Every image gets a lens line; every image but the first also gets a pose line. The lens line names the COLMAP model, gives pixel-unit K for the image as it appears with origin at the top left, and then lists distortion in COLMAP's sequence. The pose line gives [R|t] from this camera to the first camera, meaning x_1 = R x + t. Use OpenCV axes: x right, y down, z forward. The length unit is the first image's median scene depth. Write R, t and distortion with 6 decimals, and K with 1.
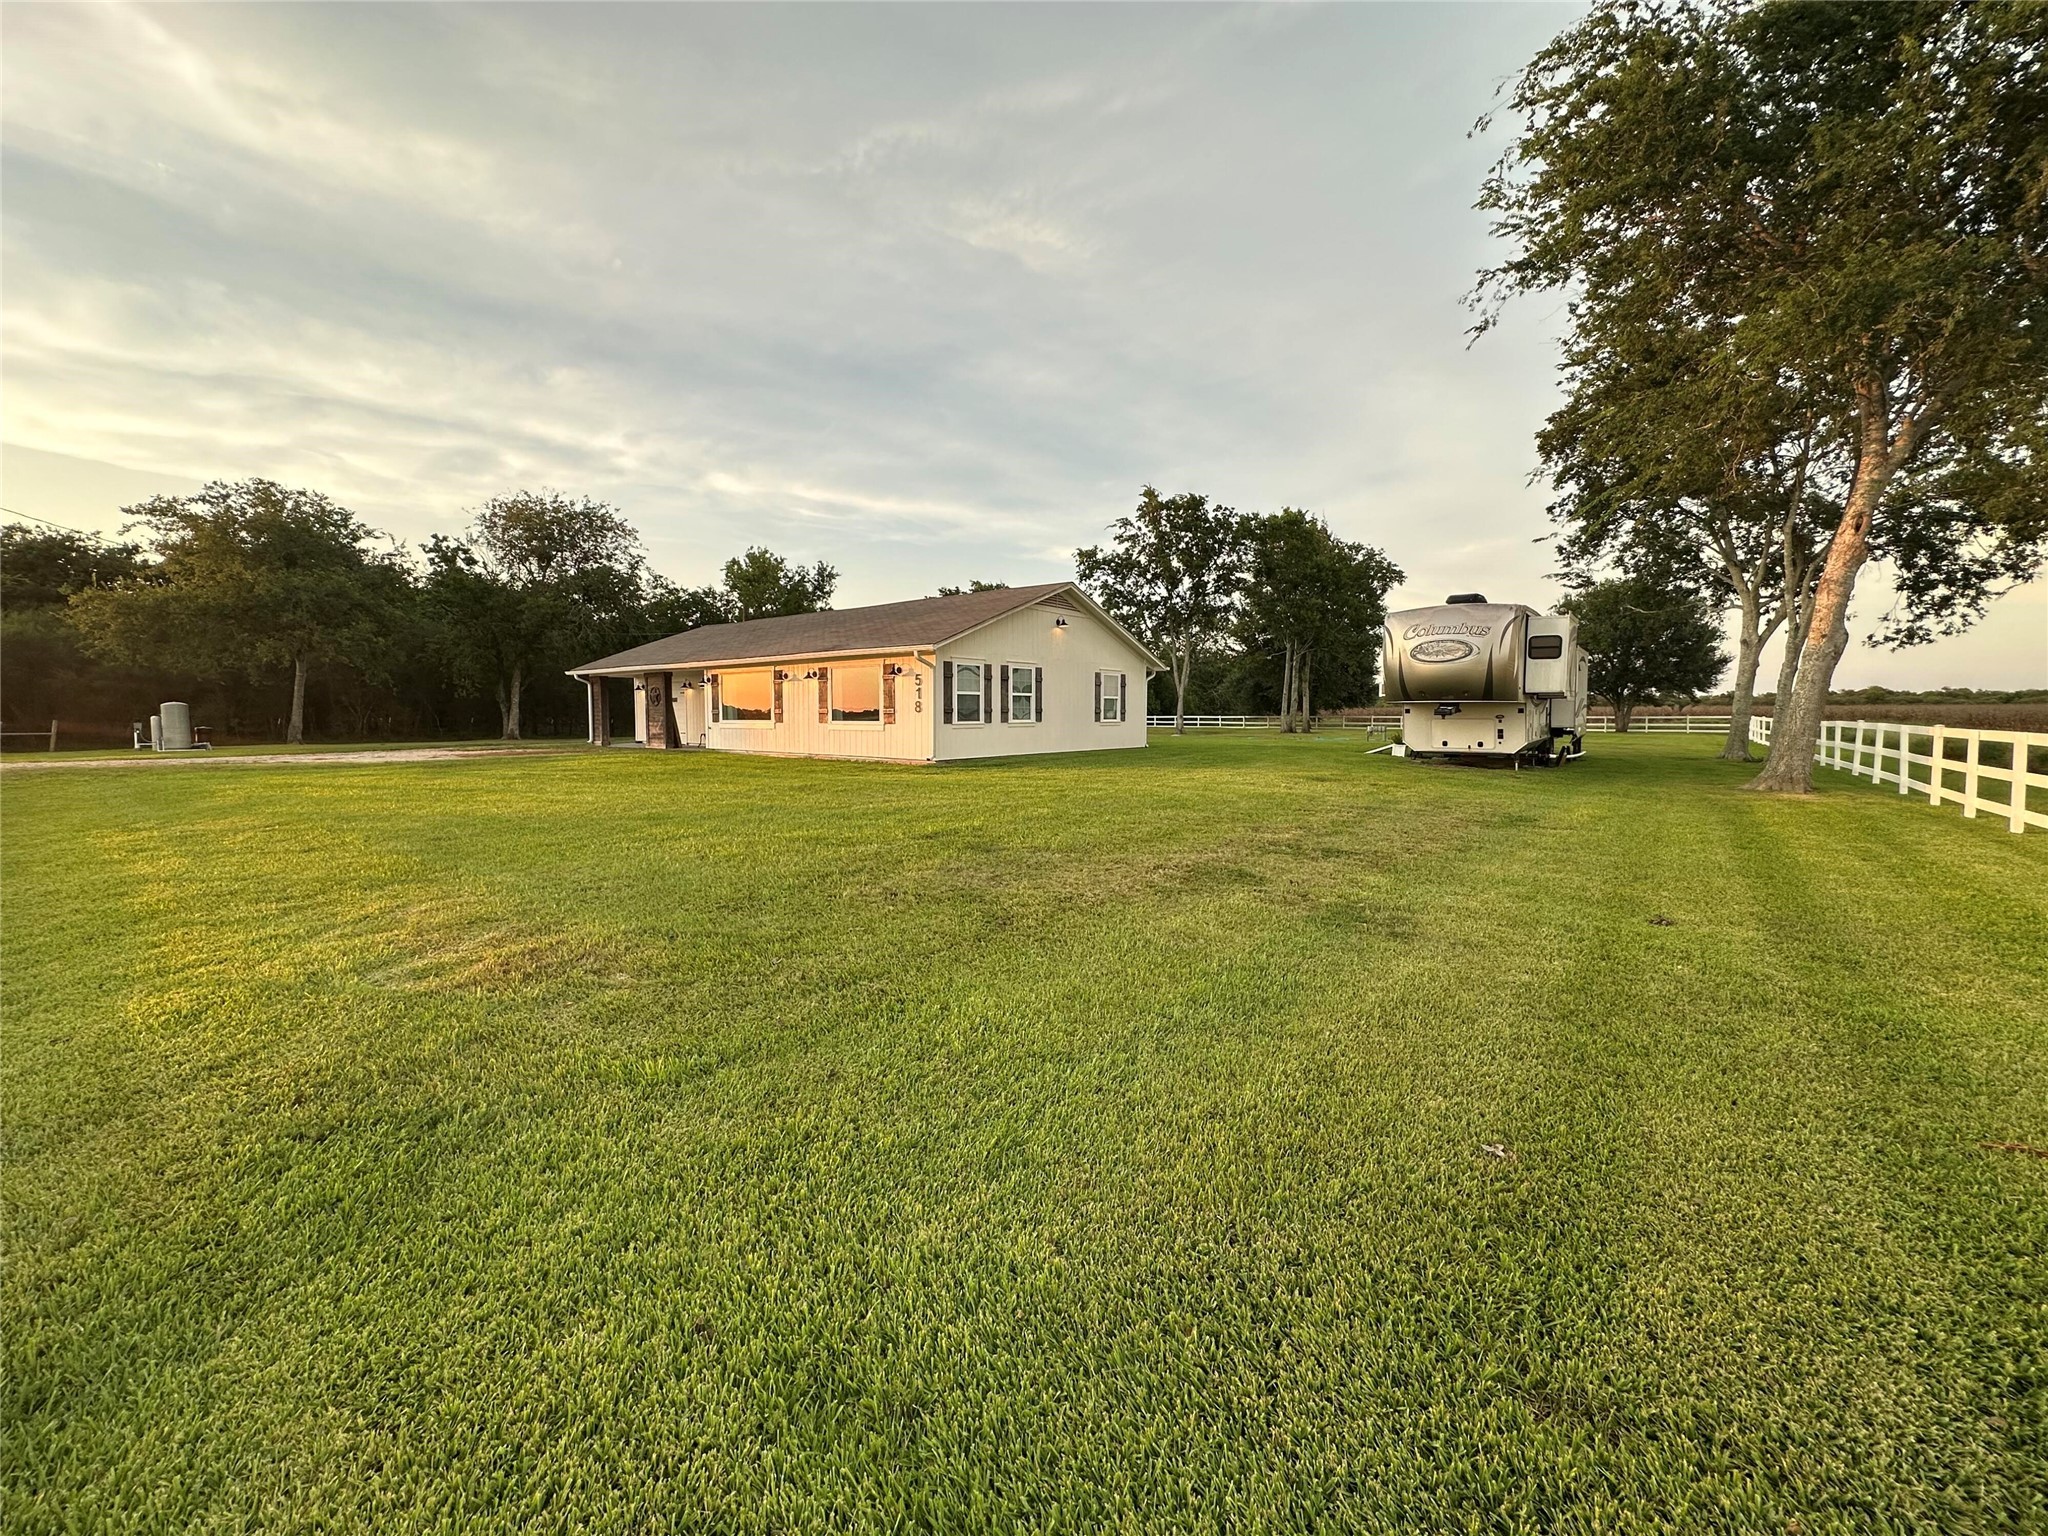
lens RADIAL K [[830.0, 0, 1023.4], [0, 830.0, 755.5], [0, 0, 1]] dist [-0.011242, 0.001311]
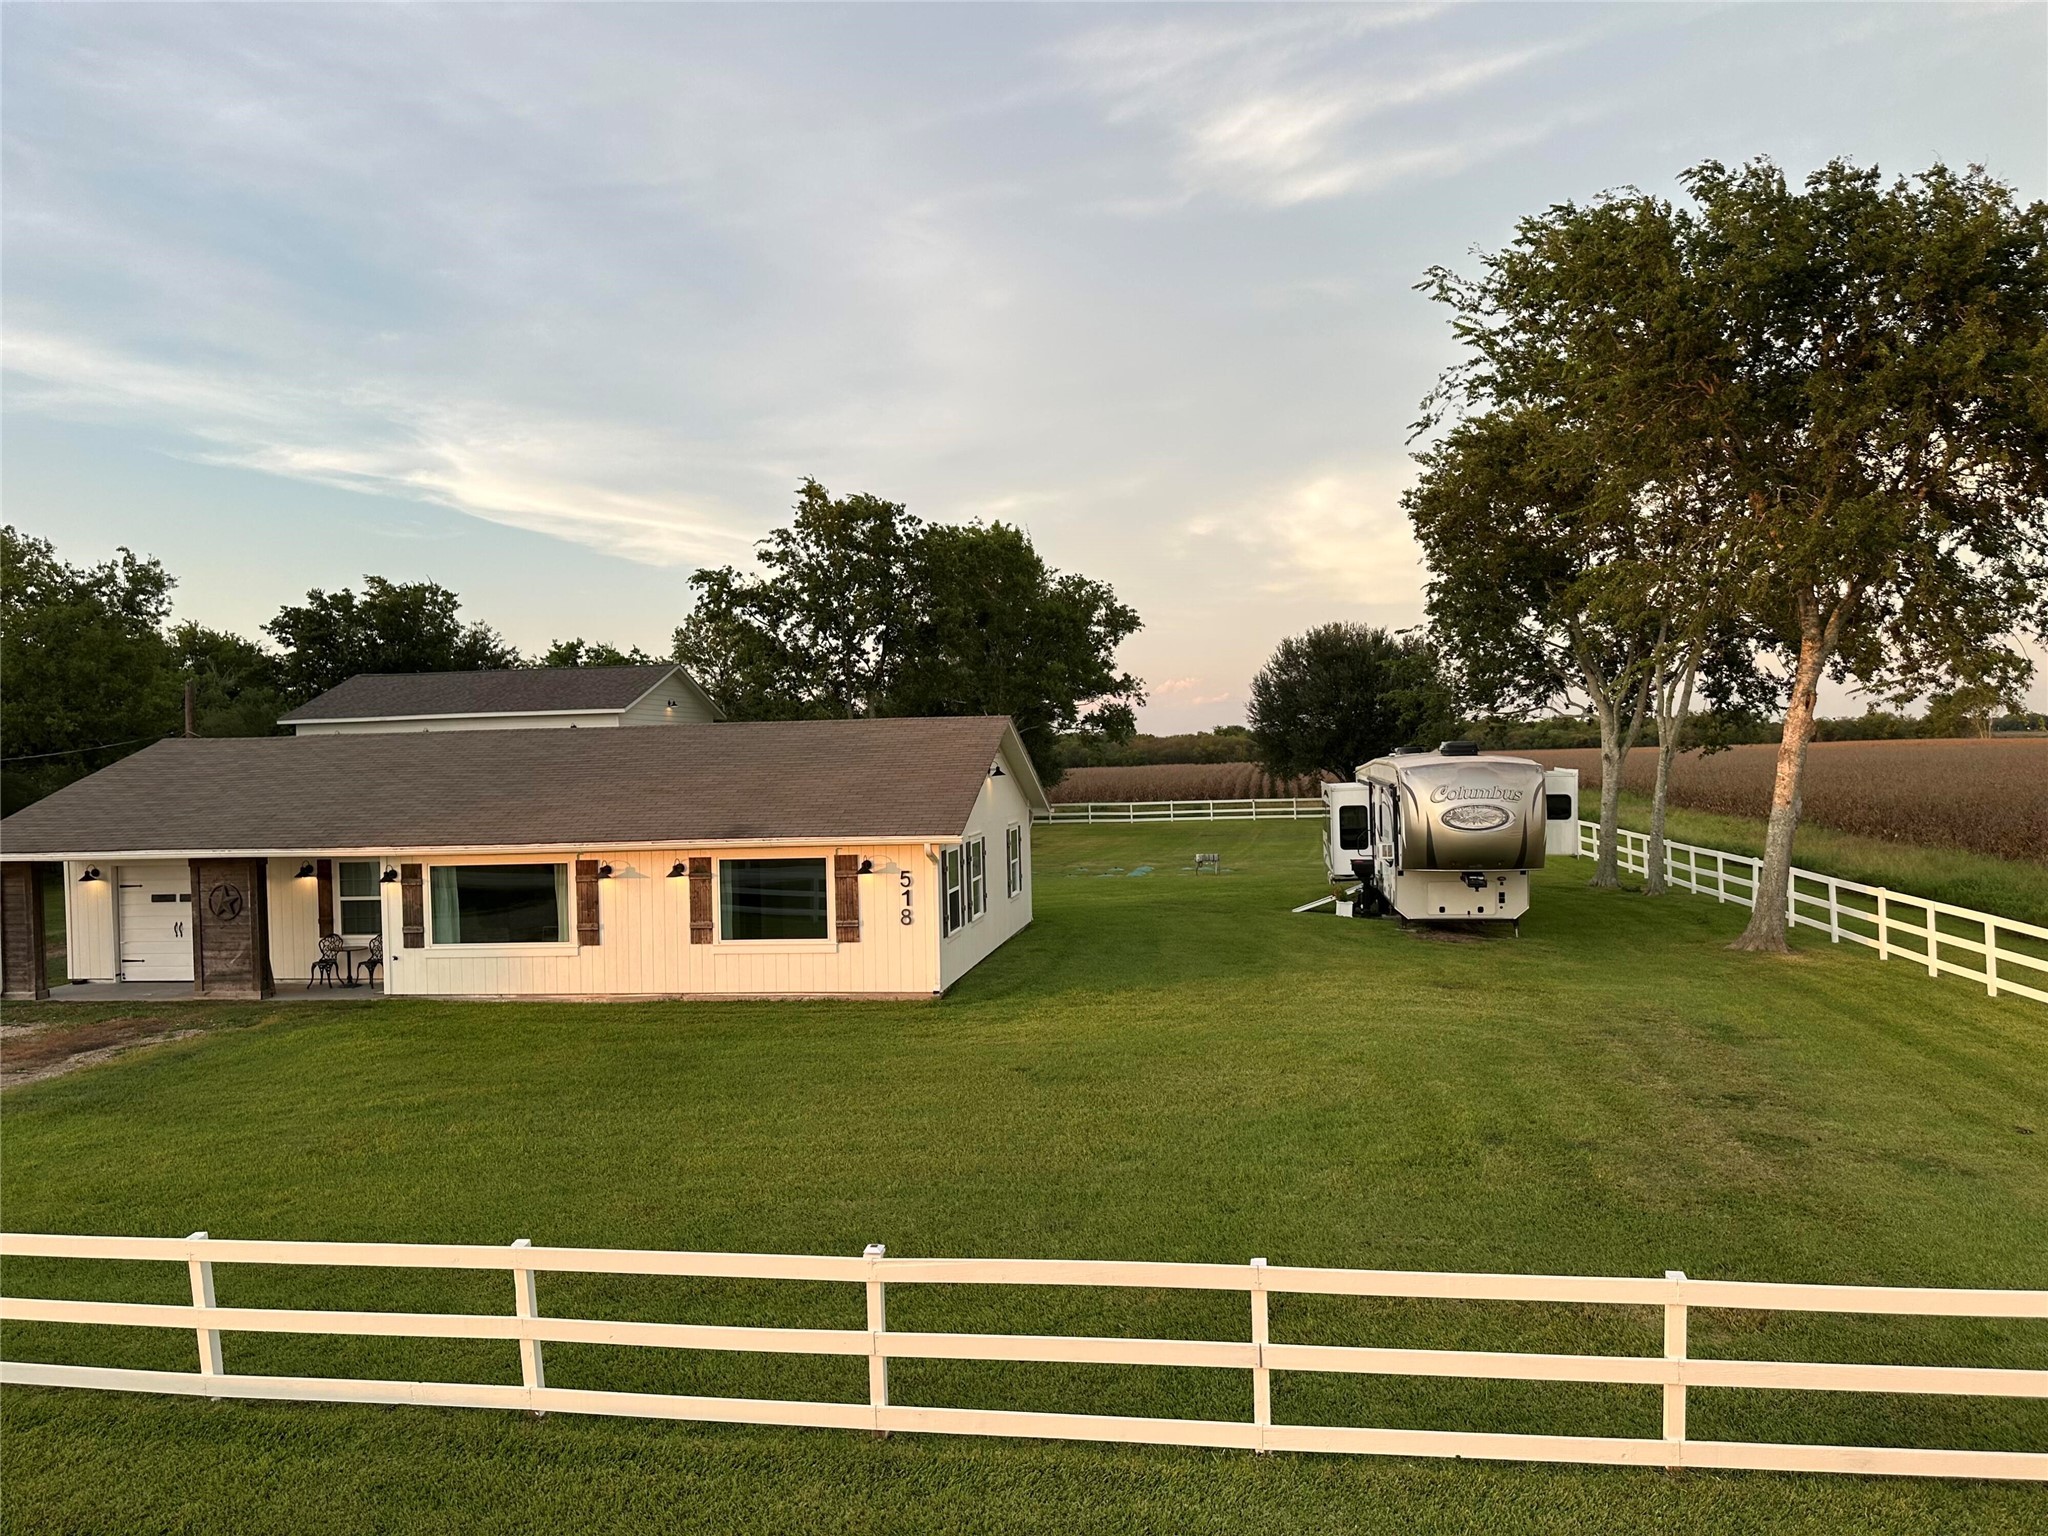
lens RADIAL K [[1460.9, 0, 1060.7], [0, 1460.9, 756.3], [0, 0, 1]] dist [0.070351, -0.081937]
pose [[0.862517, -0.021920, 0.505553, -0.388839], [0.049429, 0.997933, -0.041062, -0.083637], [-0.503608, 0.060405, 0.861818, -0.086774]]
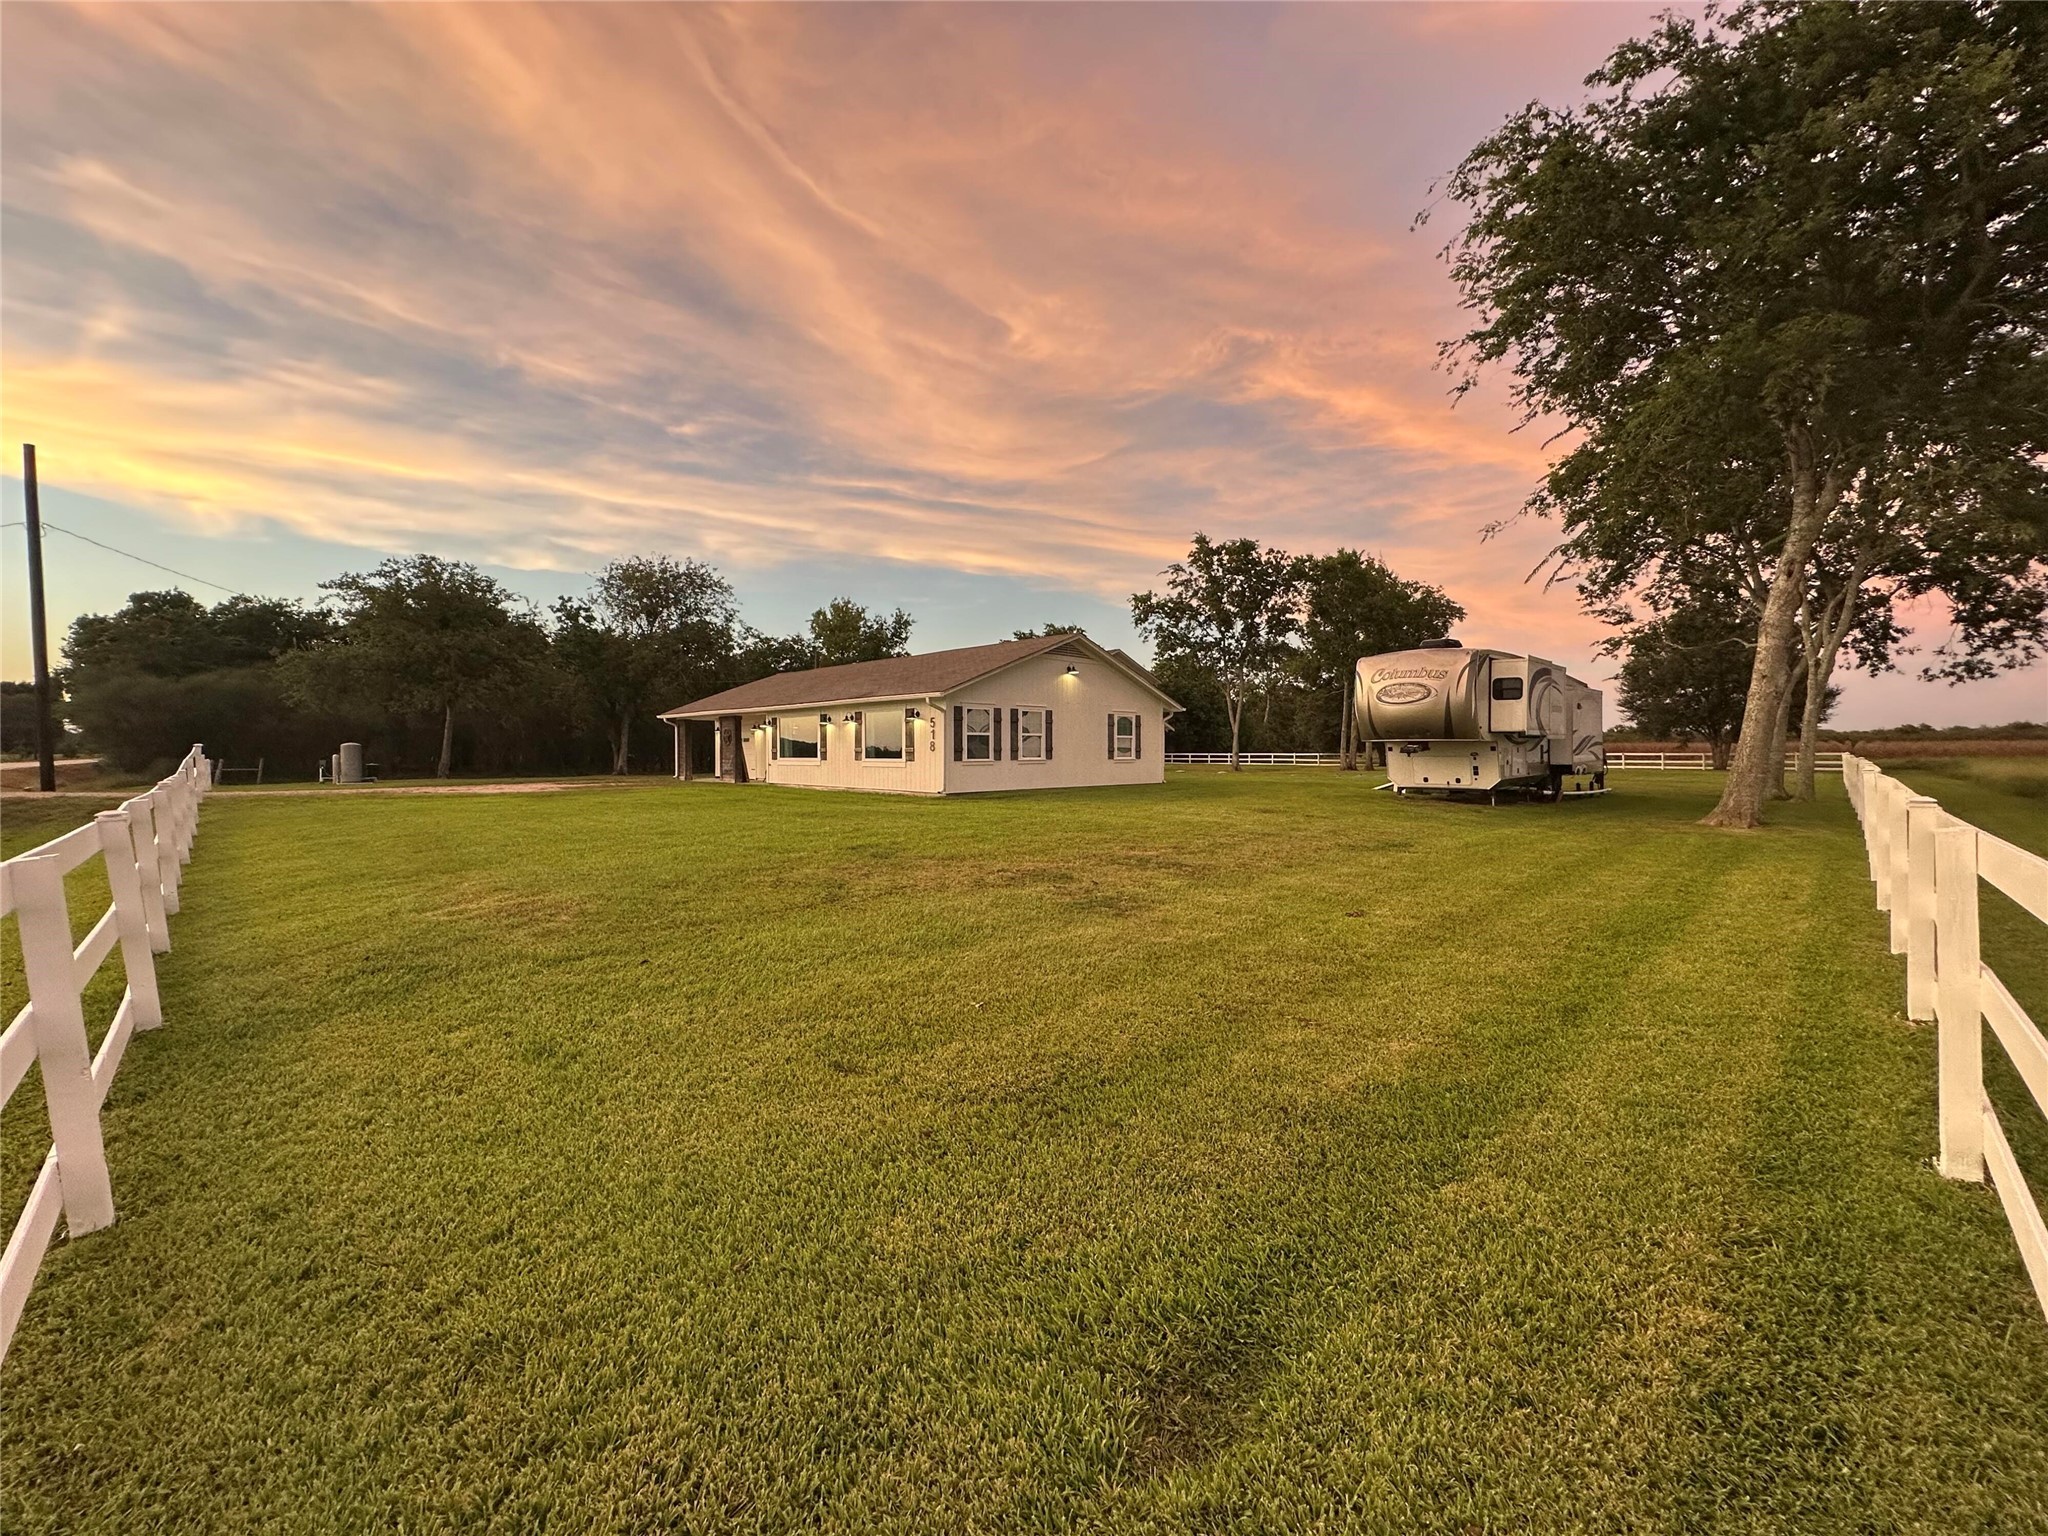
lens RADIAL K [[830.0, 0, 1019.1], [0, 830.0, 755.6], [0, 0, 1]] dist [-0.011242, 0.001311]
pose [[0.992248, -0.000381, -0.124271, 0.080985], [-0.005225, 0.998983, -0.044781, 0.002819], [0.124162, 0.045083, 0.991237, -0.068485]]
